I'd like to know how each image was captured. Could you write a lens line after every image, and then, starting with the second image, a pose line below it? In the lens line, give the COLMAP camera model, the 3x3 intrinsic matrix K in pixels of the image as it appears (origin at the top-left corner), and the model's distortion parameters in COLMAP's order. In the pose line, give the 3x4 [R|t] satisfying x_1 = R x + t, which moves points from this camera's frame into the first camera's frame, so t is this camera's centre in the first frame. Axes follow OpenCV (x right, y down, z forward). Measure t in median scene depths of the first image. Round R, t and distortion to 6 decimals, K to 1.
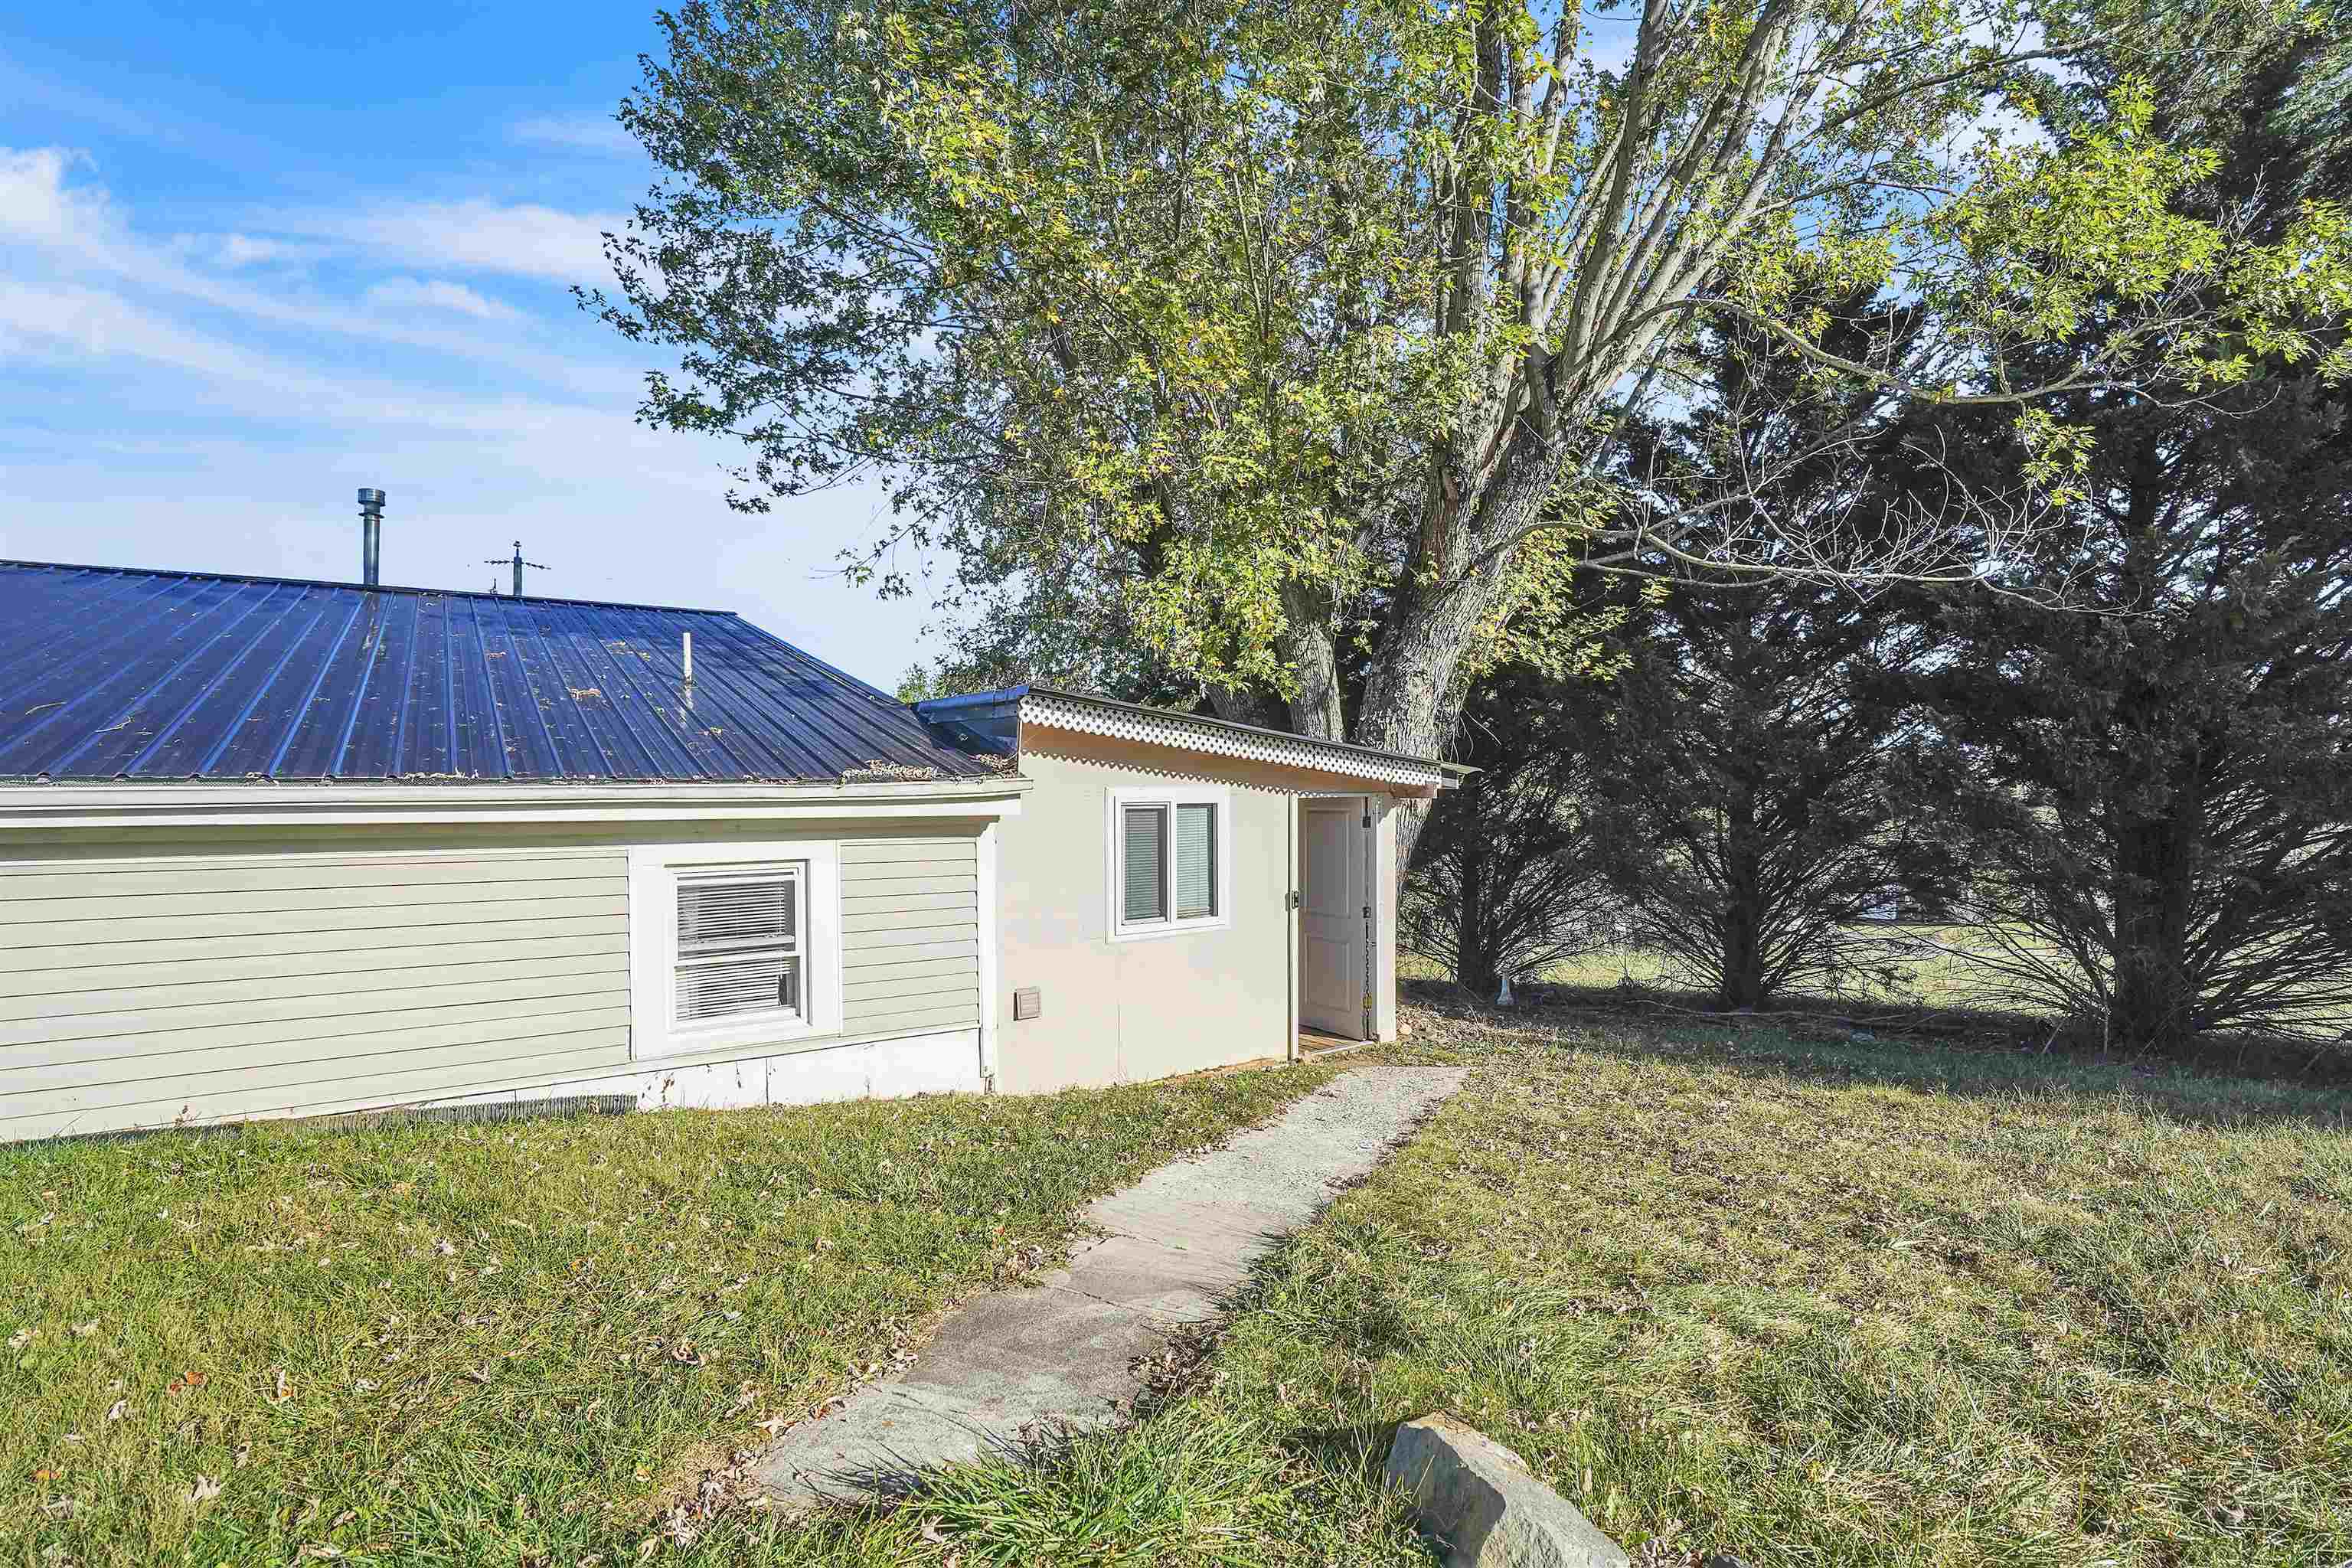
lens RADIAL K [[1161.5, 0, 1180.1], [0, 1161.5, 784.2], [0, 0, 1]] dist [-0.036866, 0.022696]
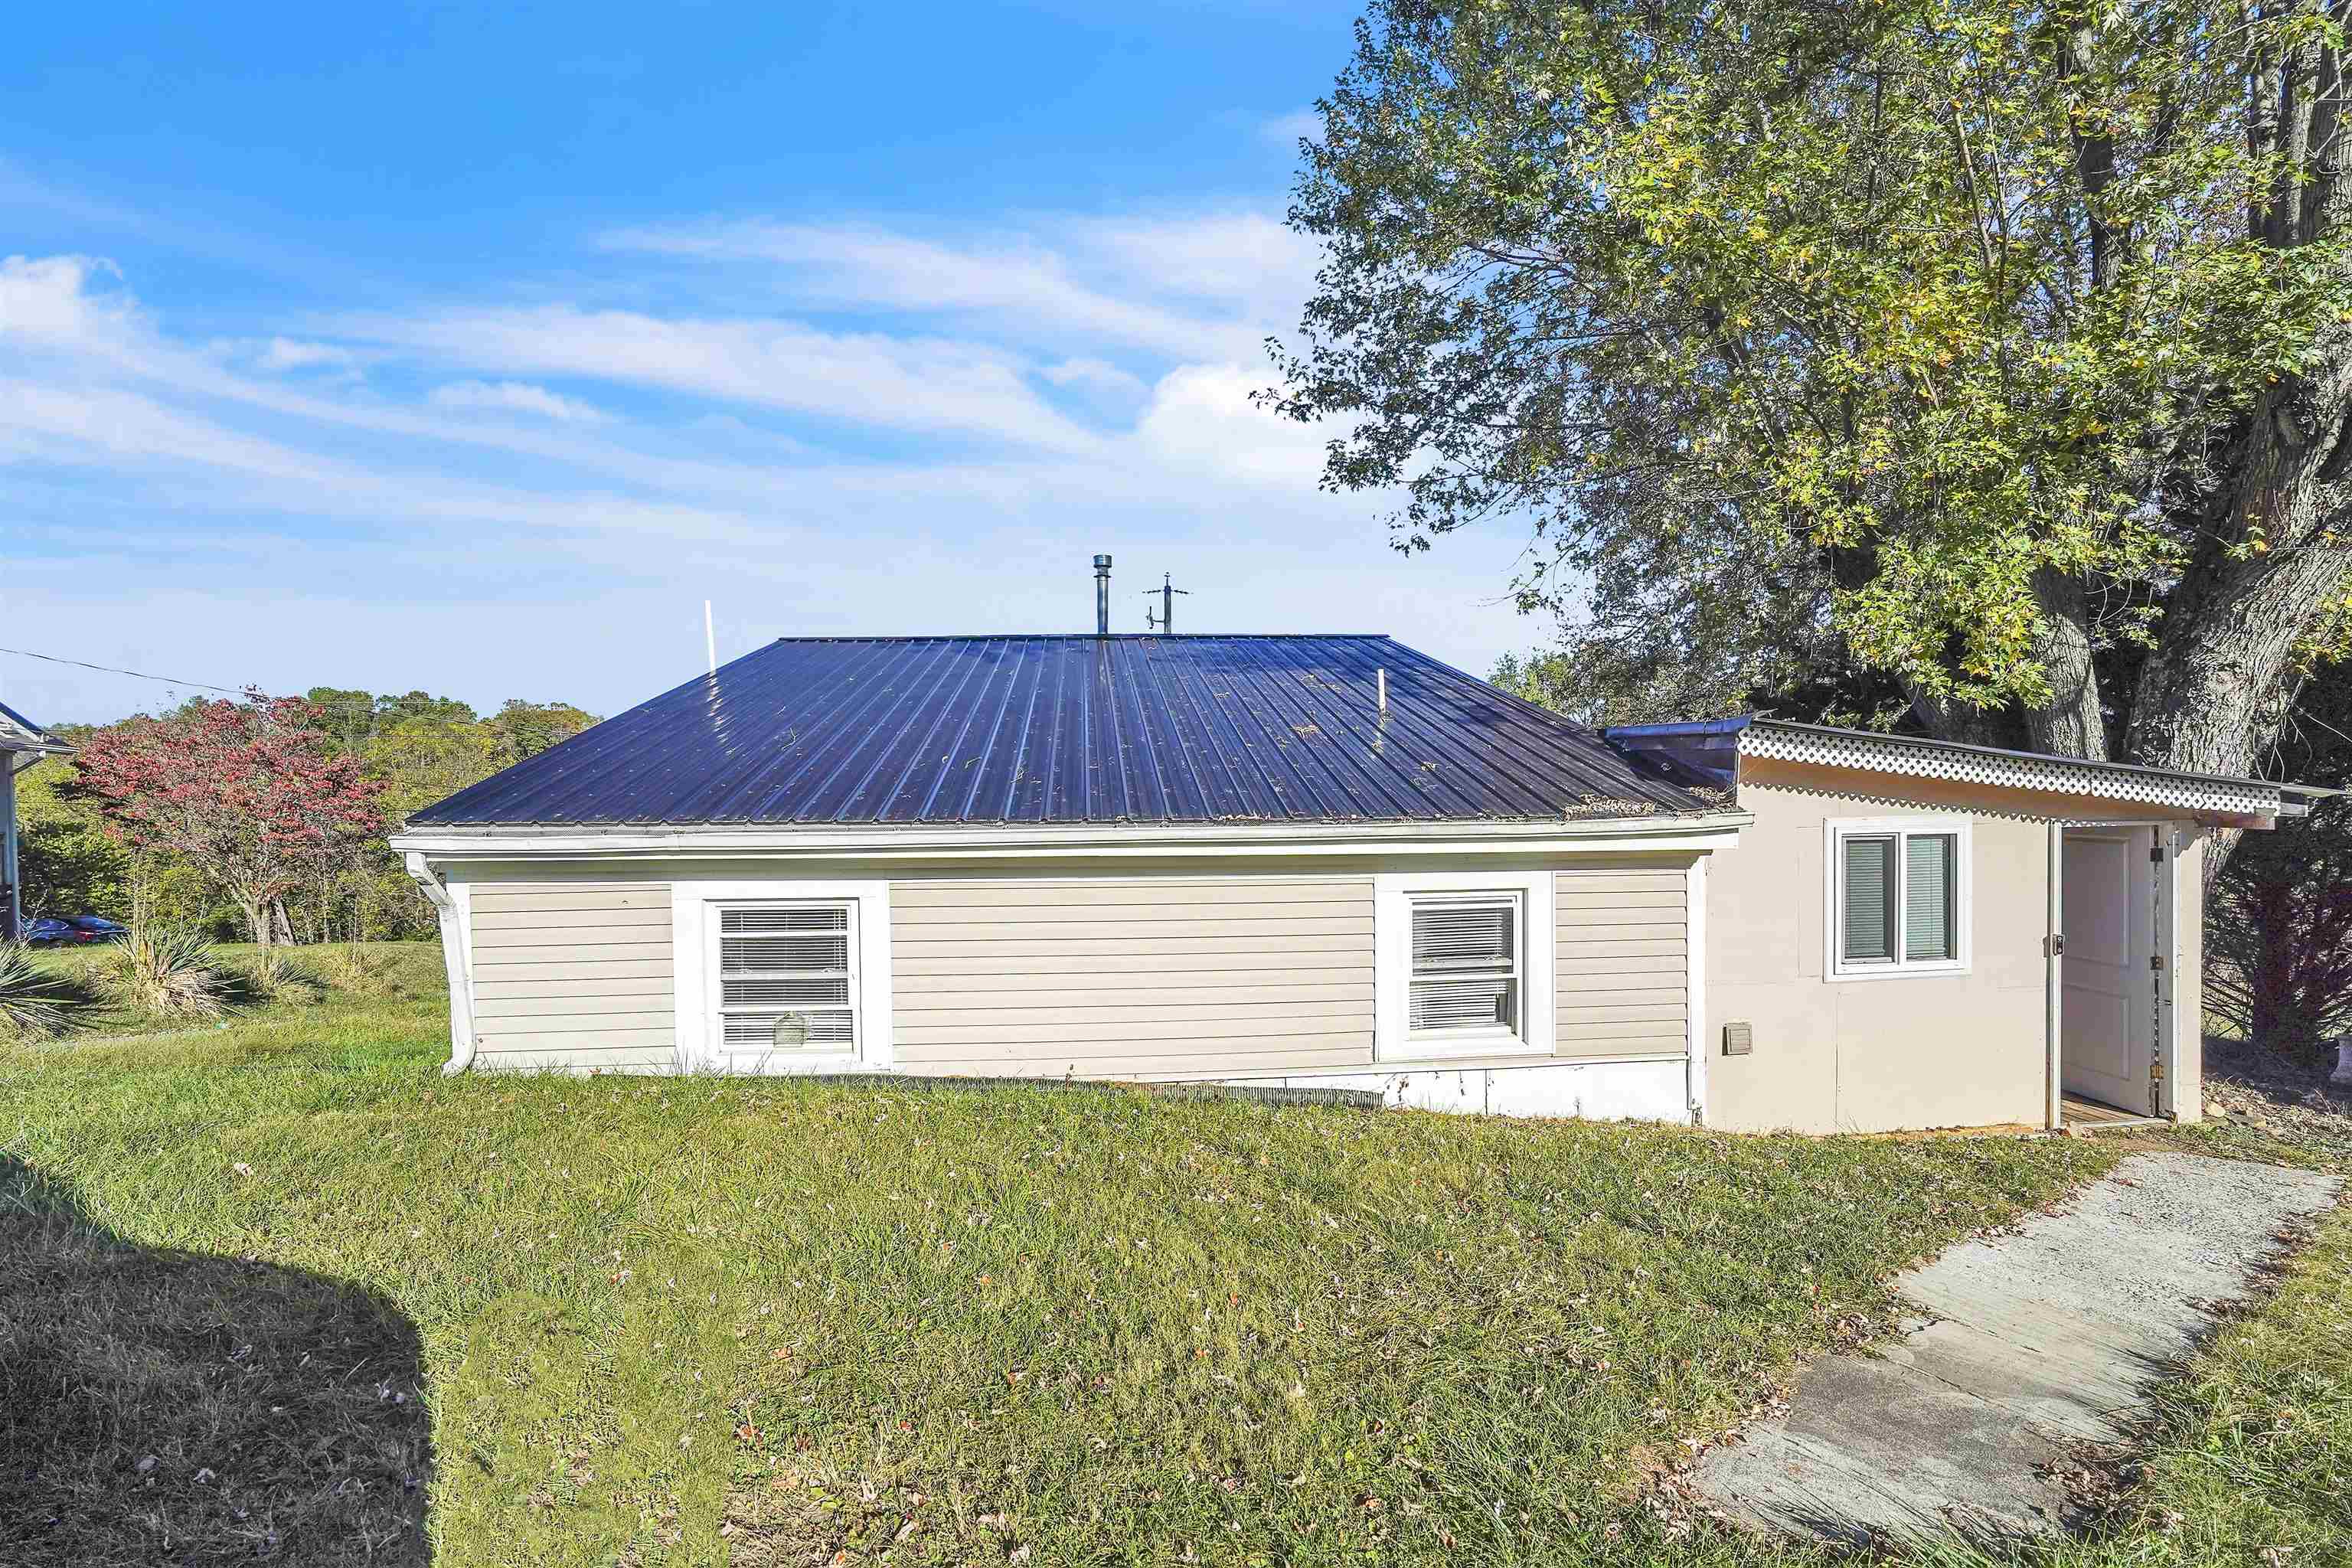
lens RADIAL K [[1161.5, 0, 1154.2], [0, 1161.5, 775.1], [0, 0, 1]] dist [-0.036866, 0.022696]
pose [[0.874124, -0.003104, -0.485692, -0.091809], [0.004148, 0.999991, 0.001074, -0.037571], [0.485684, -0.002954, 0.874129, -0.086772]]
